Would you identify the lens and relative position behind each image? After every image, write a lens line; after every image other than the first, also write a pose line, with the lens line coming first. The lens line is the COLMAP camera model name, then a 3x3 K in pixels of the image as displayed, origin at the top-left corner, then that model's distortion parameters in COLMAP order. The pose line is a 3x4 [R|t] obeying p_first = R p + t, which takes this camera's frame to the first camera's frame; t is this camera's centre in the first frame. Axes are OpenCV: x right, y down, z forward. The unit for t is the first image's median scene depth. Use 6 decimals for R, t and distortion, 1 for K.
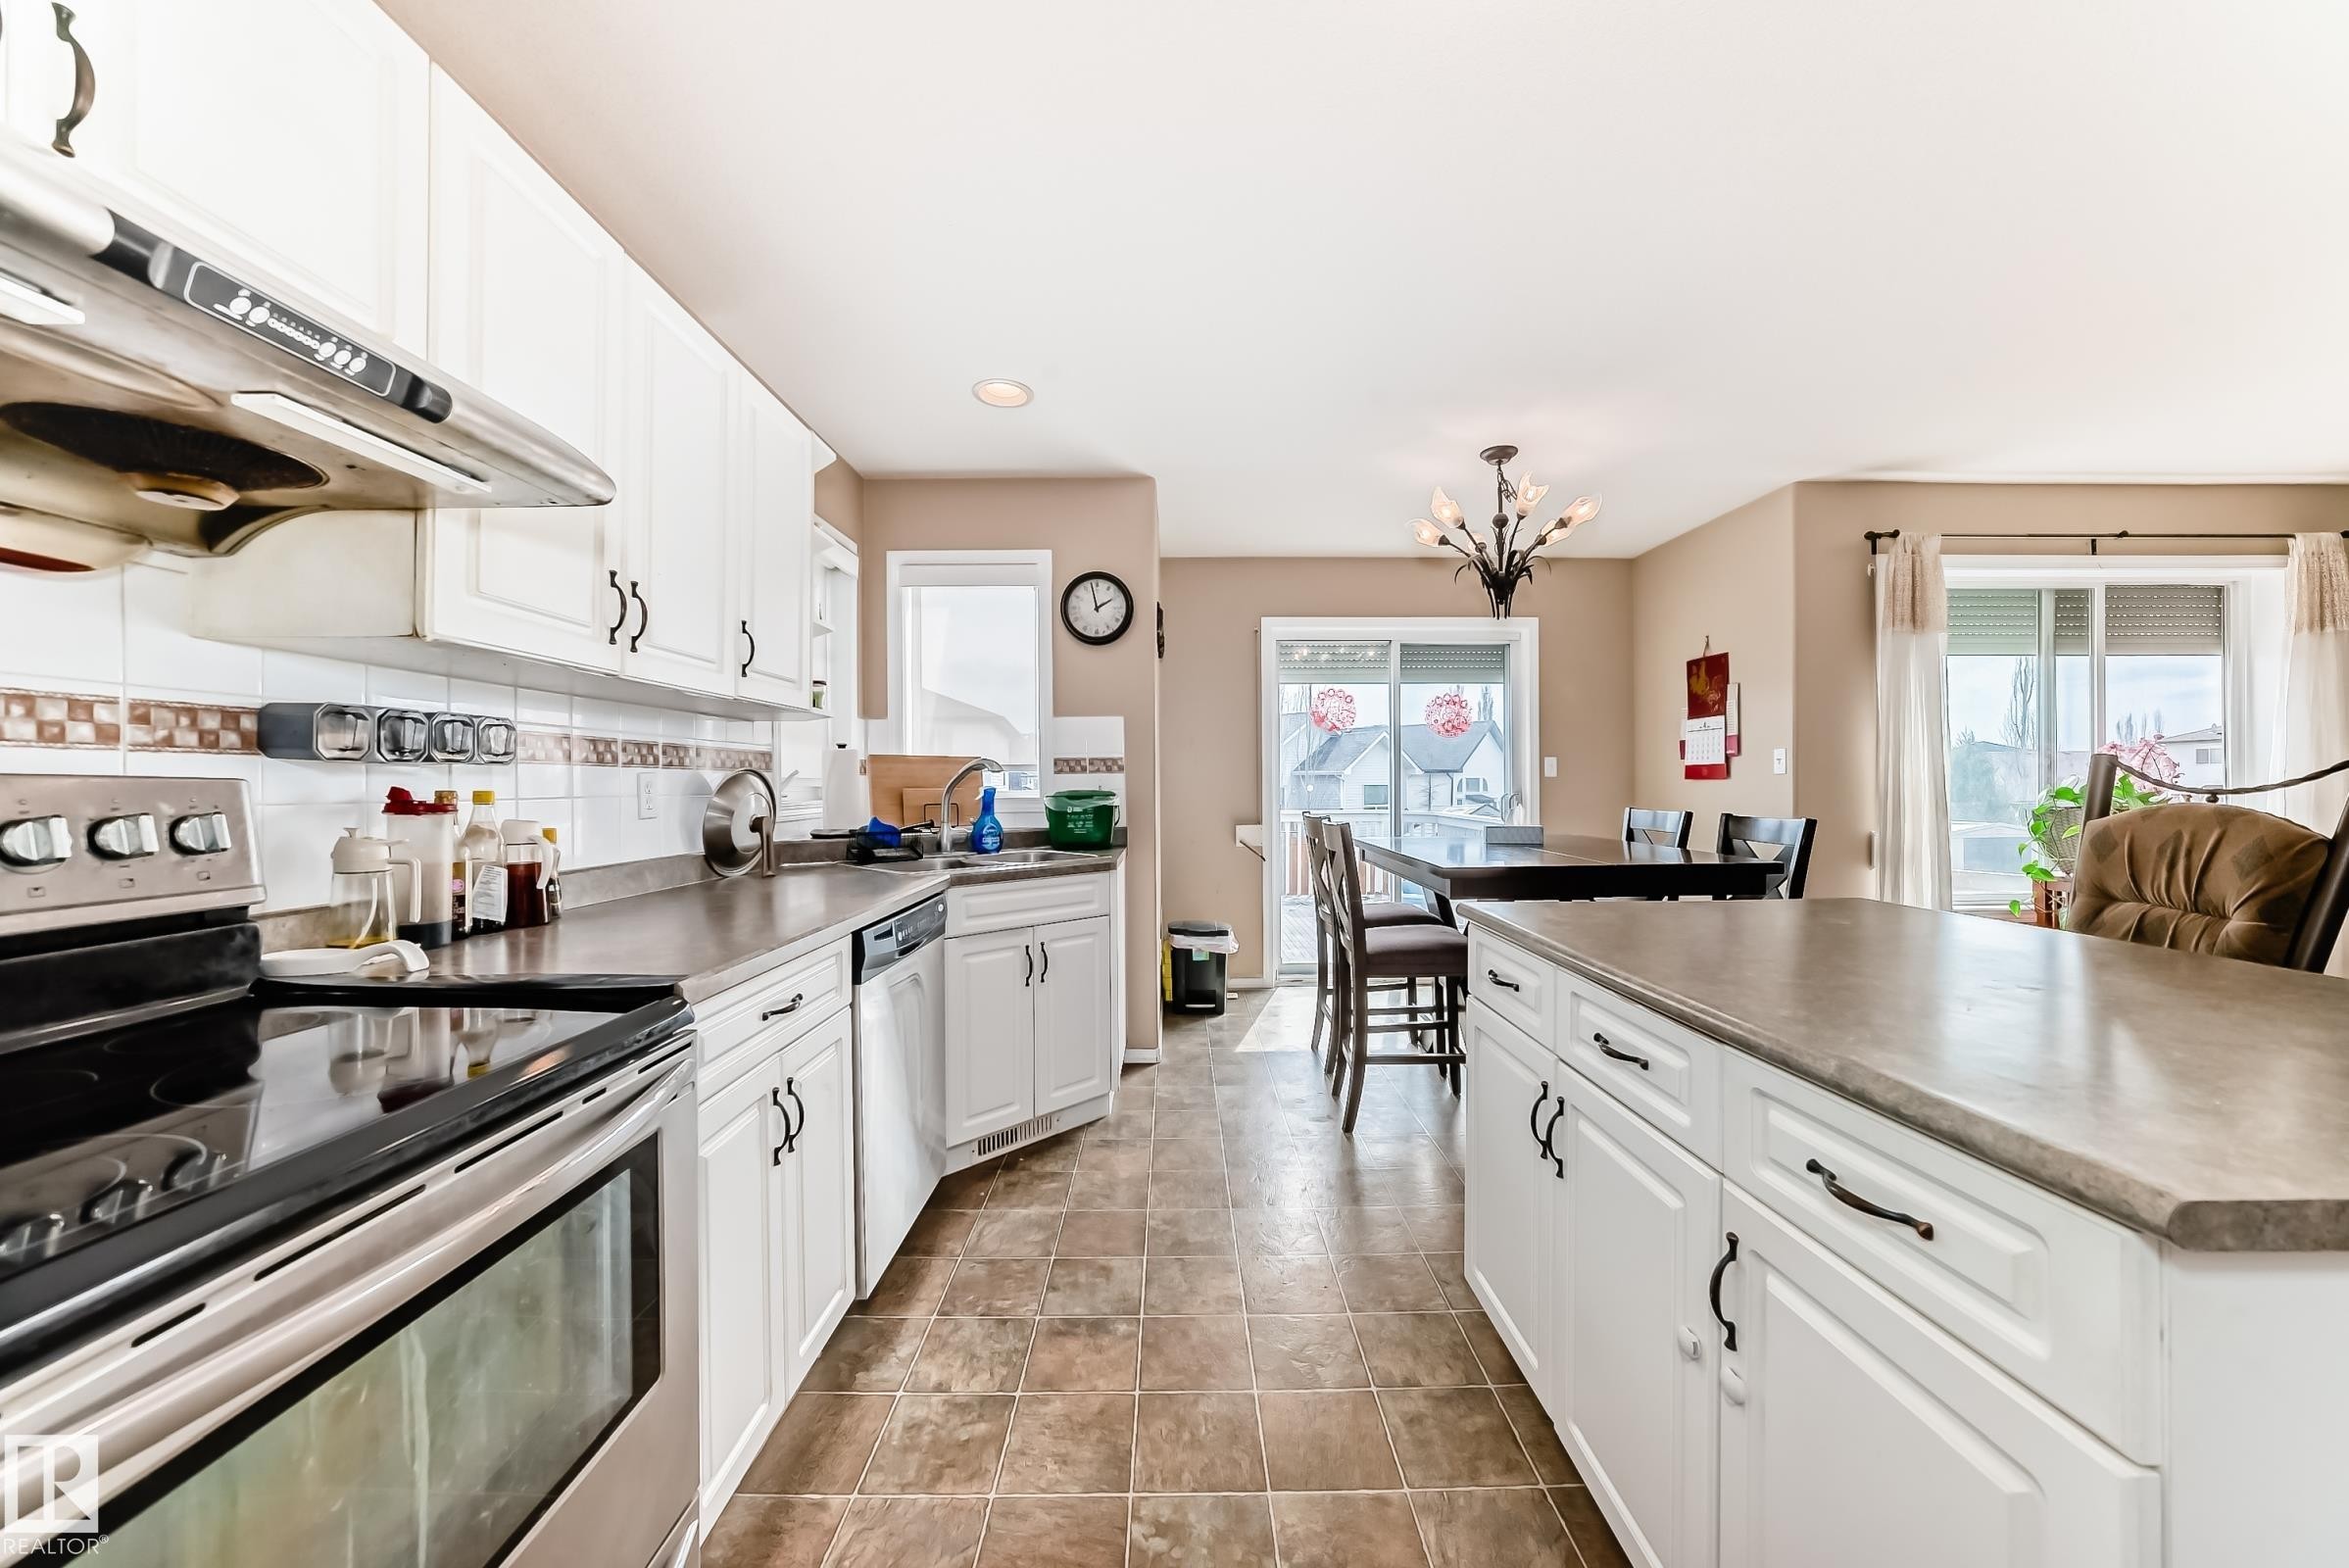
lens RADIAL K [[816.0, 0, 1186.6], [0, 816.0, 794.6], [0, 0, 1]] dist [-0.018493, 0.000154]
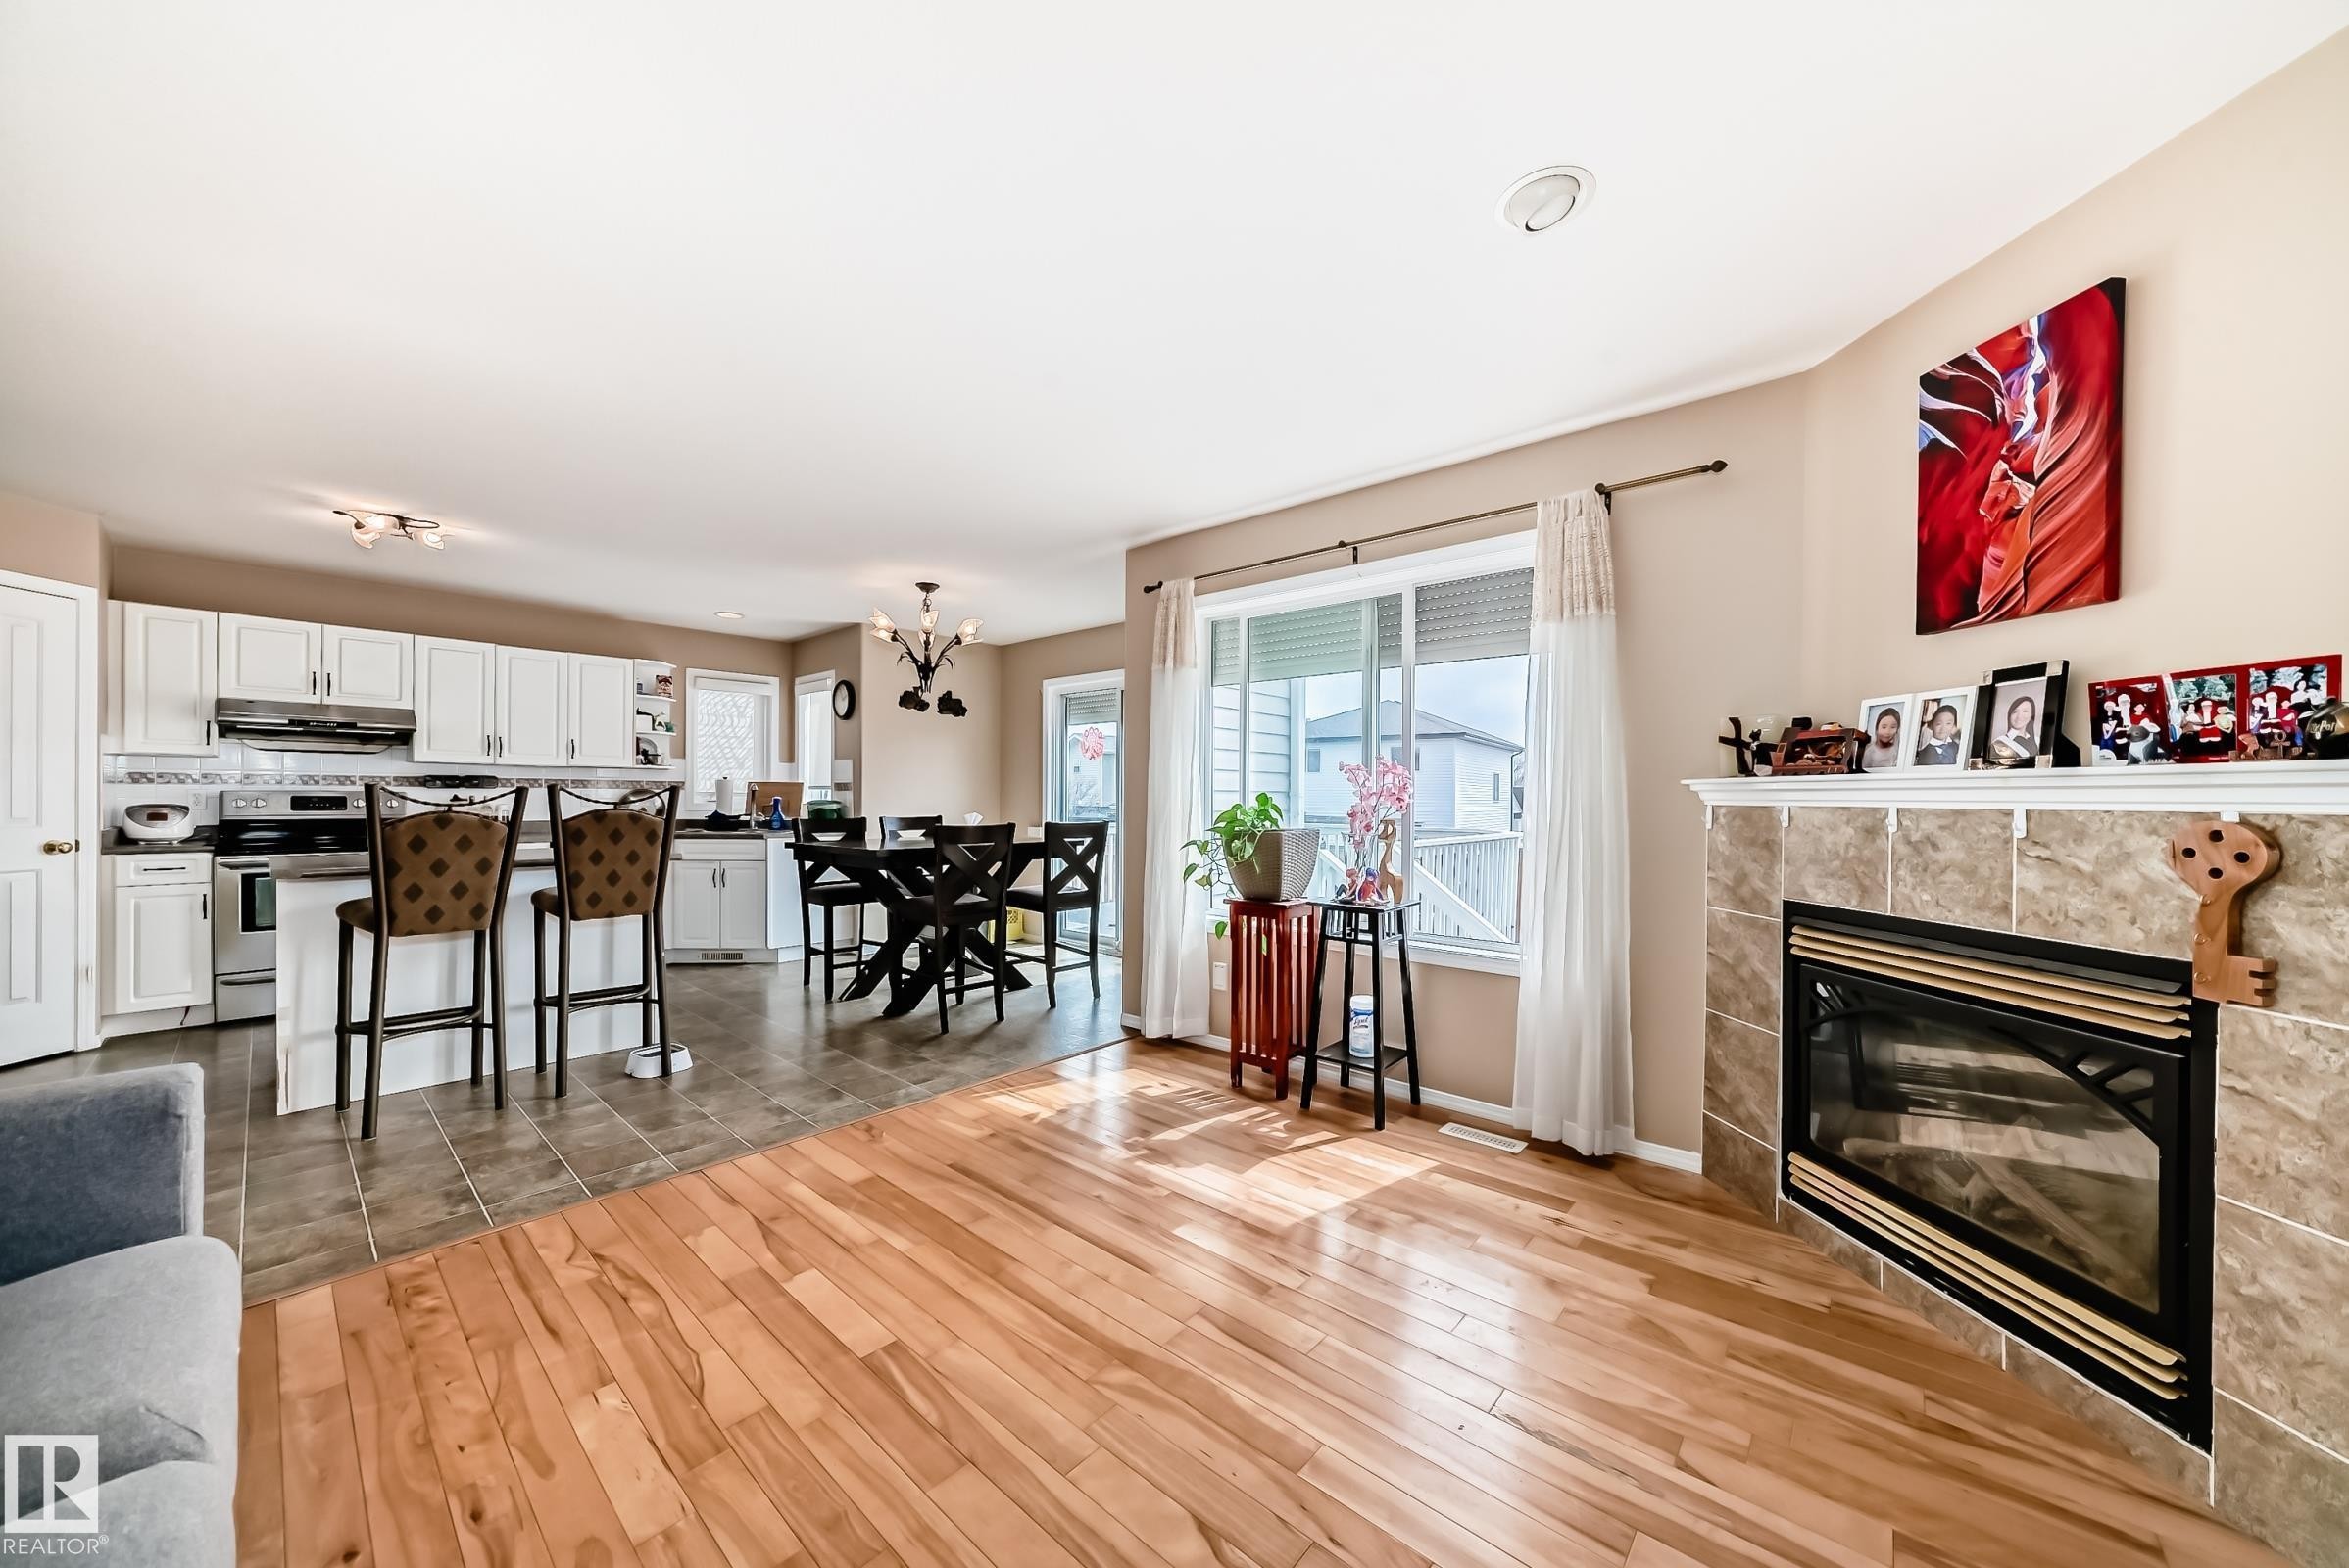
lens RADIAL K [[816.0, 0, 1186.6], [0, 816.0, 794.6], [0, 0, 1]] dist [-0.018493, 0.000154]
pose [[0.750674, 0.008788, -0.660614, 1.526610], [-0.024814, 0.999581, -0.014899, -0.008479], [0.660206, 0.027577, 0.750578, 0.142110]]
